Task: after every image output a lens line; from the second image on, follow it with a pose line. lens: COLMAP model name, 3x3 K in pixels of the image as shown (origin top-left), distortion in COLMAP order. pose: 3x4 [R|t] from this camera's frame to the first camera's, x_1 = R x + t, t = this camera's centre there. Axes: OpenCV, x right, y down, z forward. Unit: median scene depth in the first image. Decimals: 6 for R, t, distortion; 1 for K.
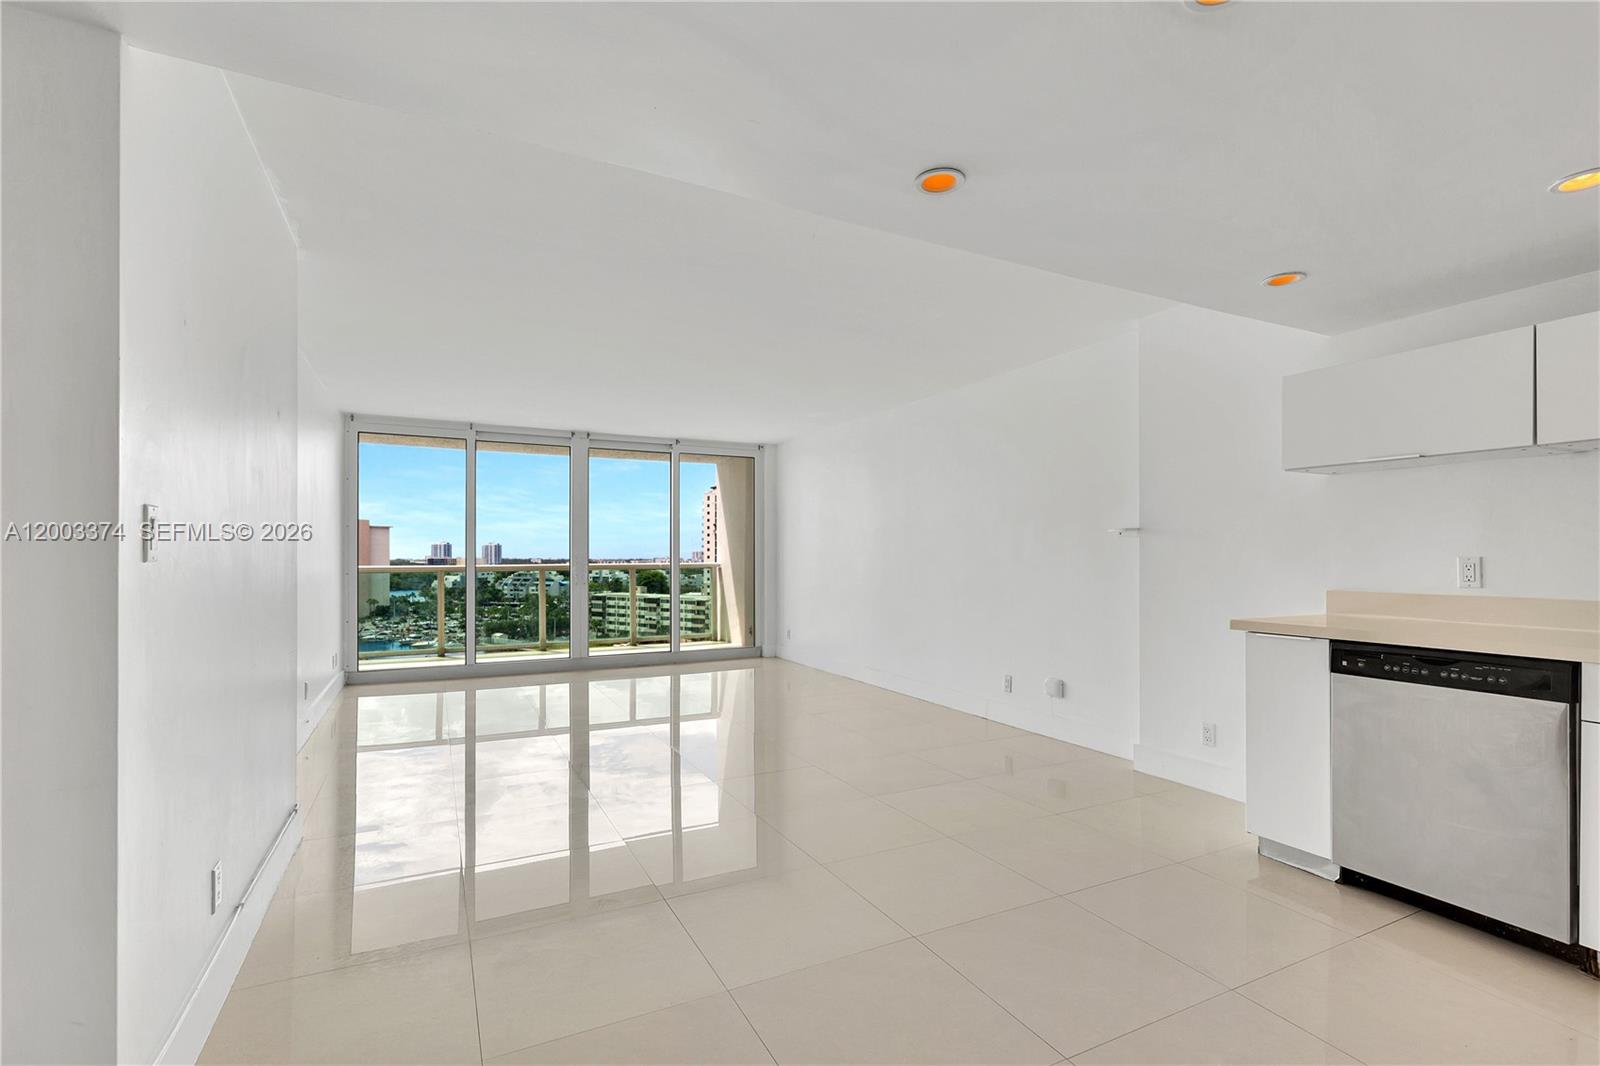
lens RADIAL K [[728.8, 0, 797.0], [0, 728.8, 549.2], [0, 0, 1]] dist [0.010310, -0.002736]
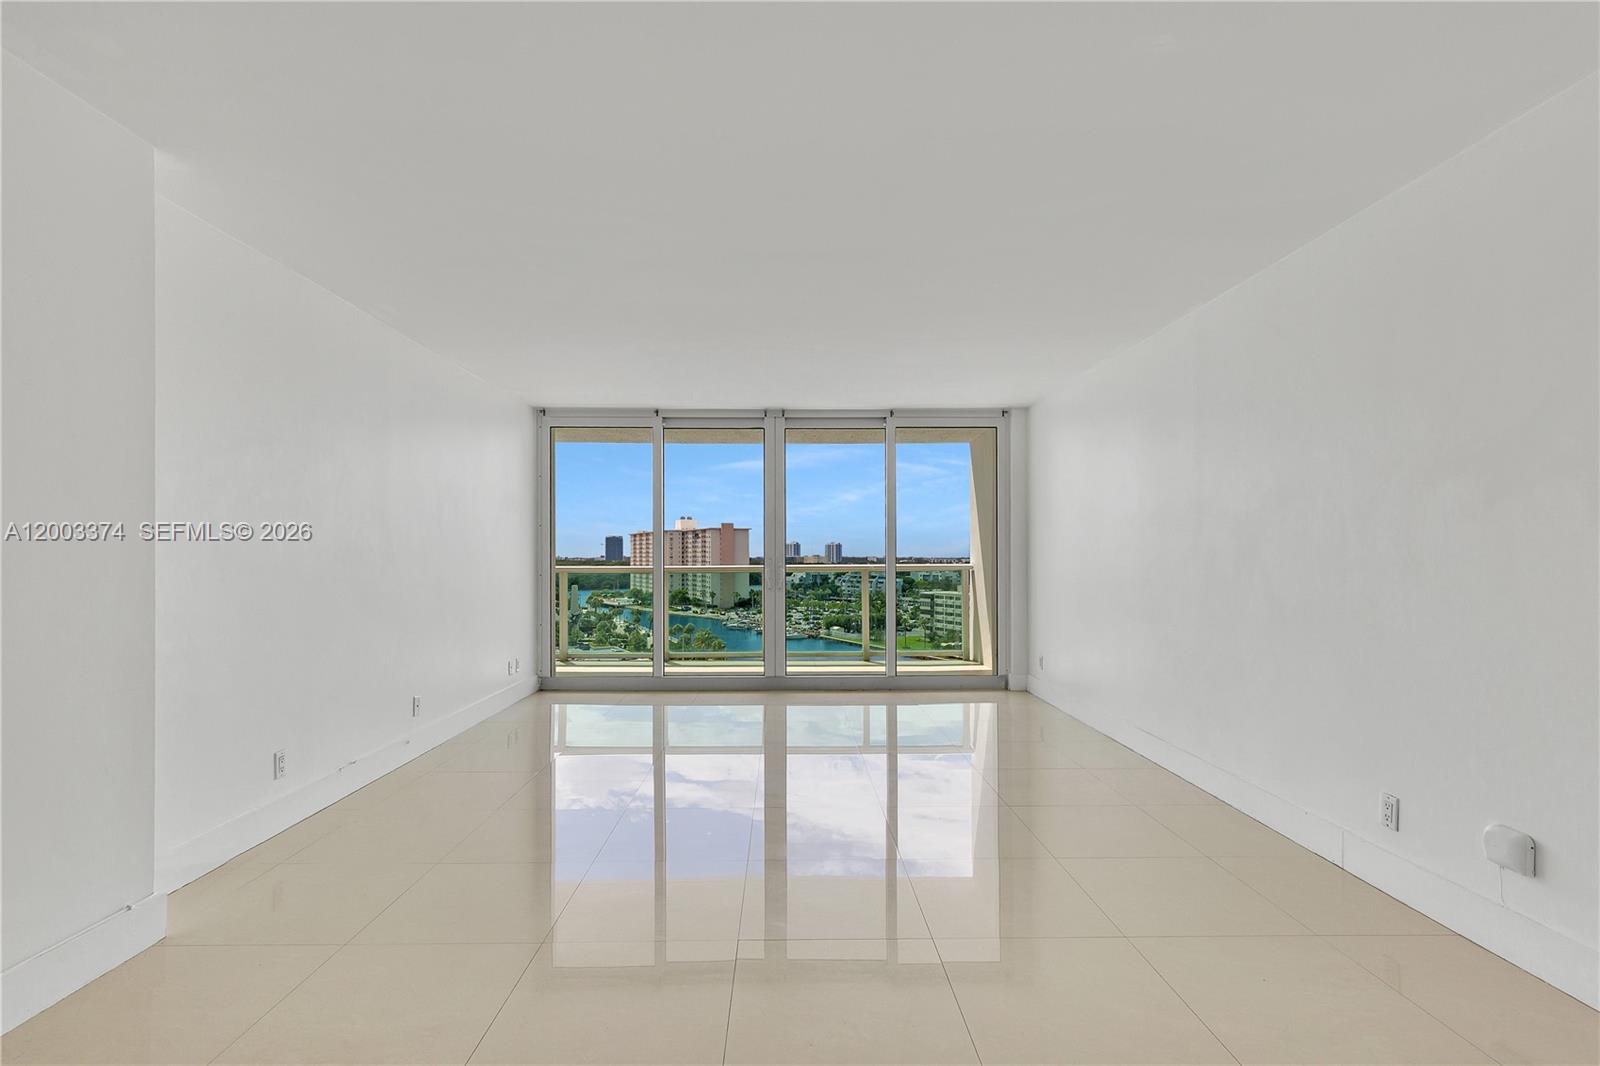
lens RADIAL K [[728.8, 0, 796.4], [0, 728.8, 553.5], [0, 0, 1]] dist [0.010310, -0.002736]
pose [[0.900679, -0.000324, -0.434486, 0.083147], [0.003615, 0.999971, 0.006747, 0.000241], [0.434471, -0.007648, 0.900653, 0.218080]]
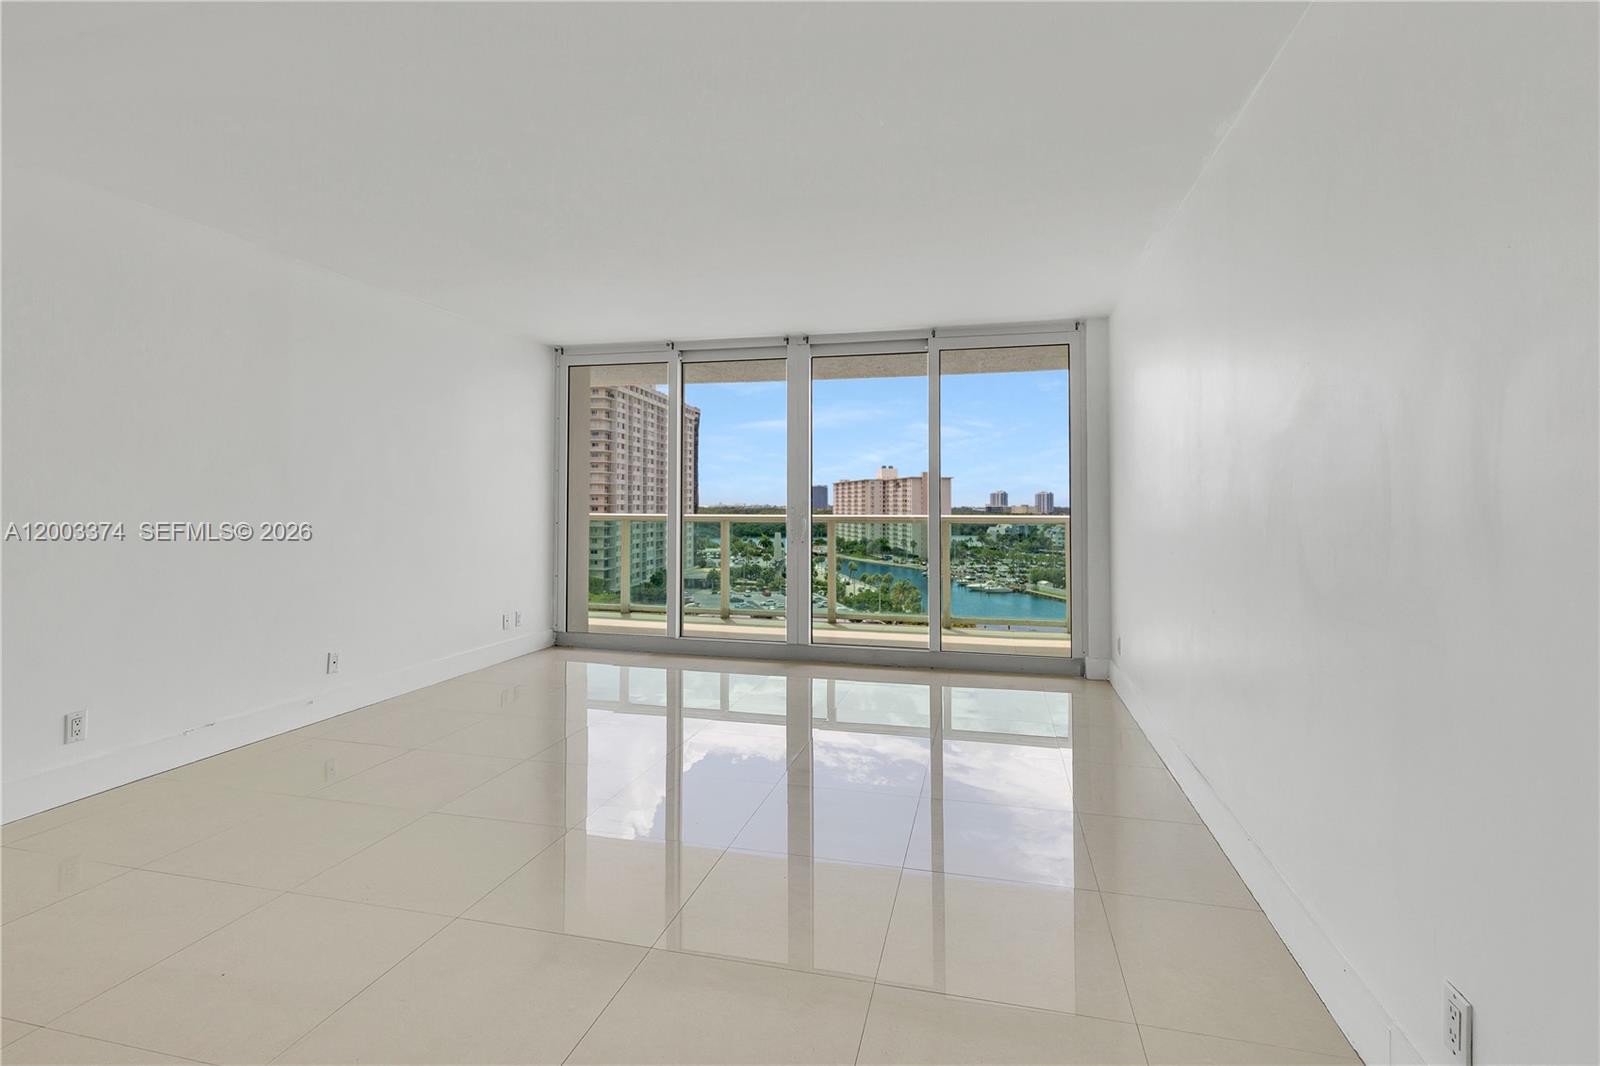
lens RADIAL K [[728.8, 0, 820.1], [0, 728.8, 507.4], [0, 0, 1]] dist [0.010310, -0.002736]
pose [[0.763356, 0.010757, -0.645889, 0.171871], [-0.003092, 0.999911, 0.012999, 0.000934], [0.645971, -0.007926, 0.763321, 0.402823]]
